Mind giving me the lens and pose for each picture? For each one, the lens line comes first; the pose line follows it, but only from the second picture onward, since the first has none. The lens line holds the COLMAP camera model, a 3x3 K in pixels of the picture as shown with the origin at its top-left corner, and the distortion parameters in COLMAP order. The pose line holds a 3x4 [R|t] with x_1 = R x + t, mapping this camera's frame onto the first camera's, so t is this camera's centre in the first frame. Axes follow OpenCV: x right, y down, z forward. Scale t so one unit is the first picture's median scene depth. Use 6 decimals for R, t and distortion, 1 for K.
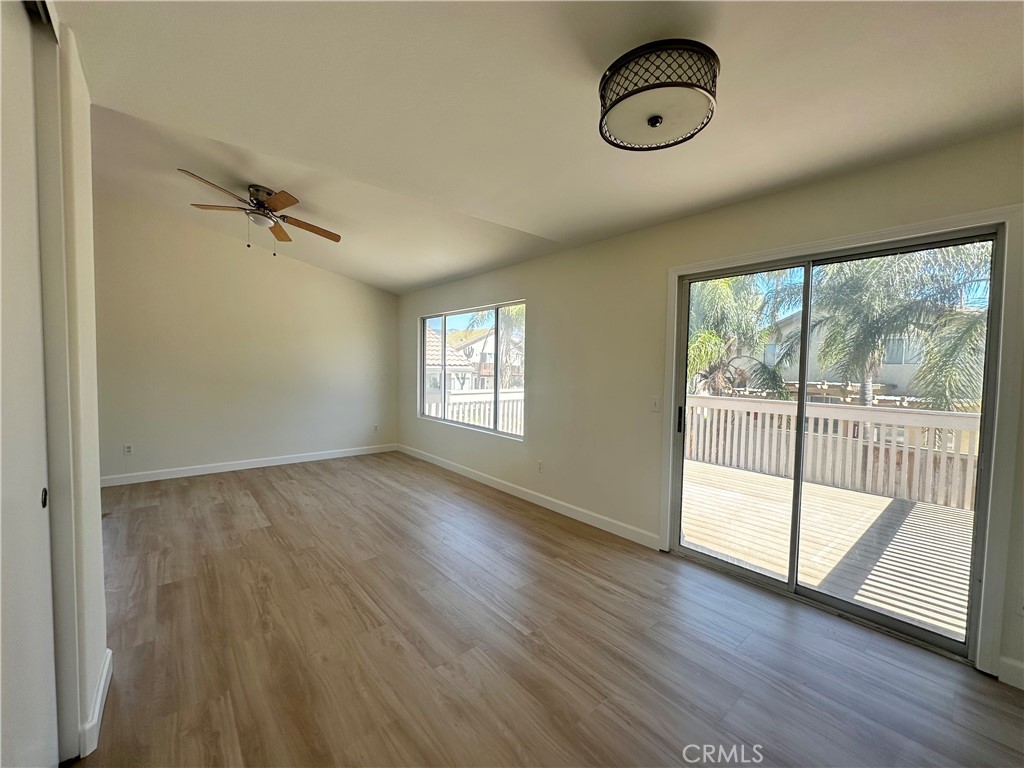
lens RADIAL K [[410.2, 0, 510.9], [0, 410.2, 383.8], [0, 0, 1]] dist [-0.002785, 0.001147]
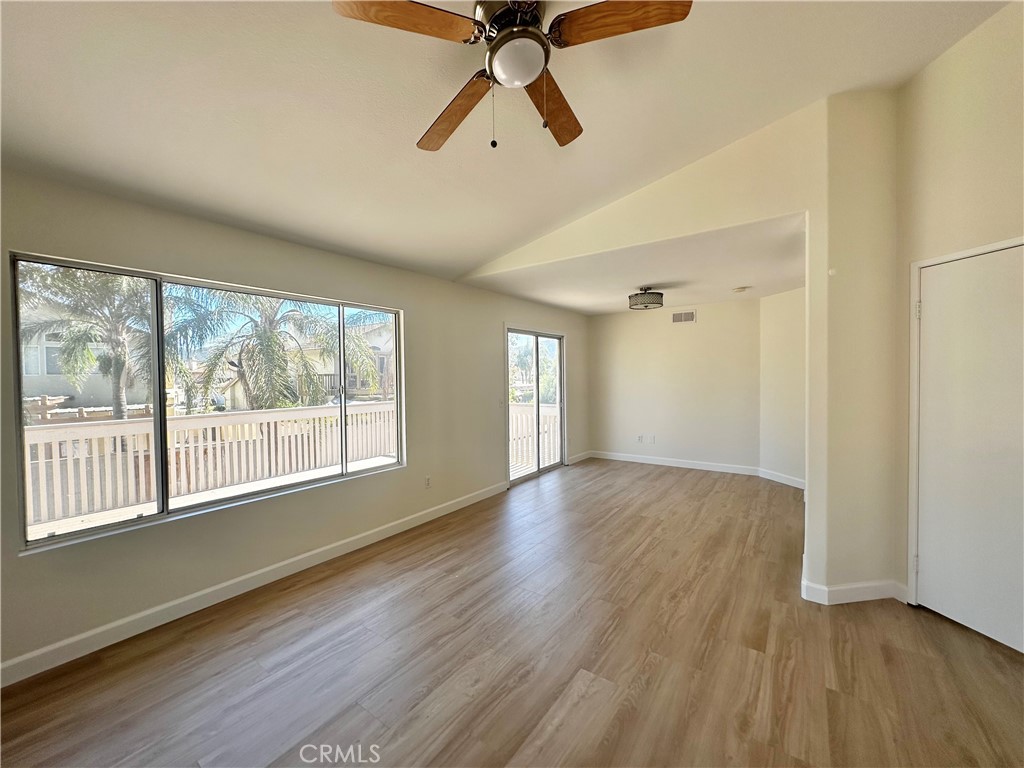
lens RADIAL K [[410.2, 0, 511.6], [0, 410.2, 385.0], [0, 0, 1]] dist [-0.002785, 0.001147]
pose [[-0.243489, -0.034755, 0.969281, -1.177563], [0.050112, 0.997572, 0.048357, -0.091907], [-0.968608, 0.060347, -0.241156, 1.286156]]
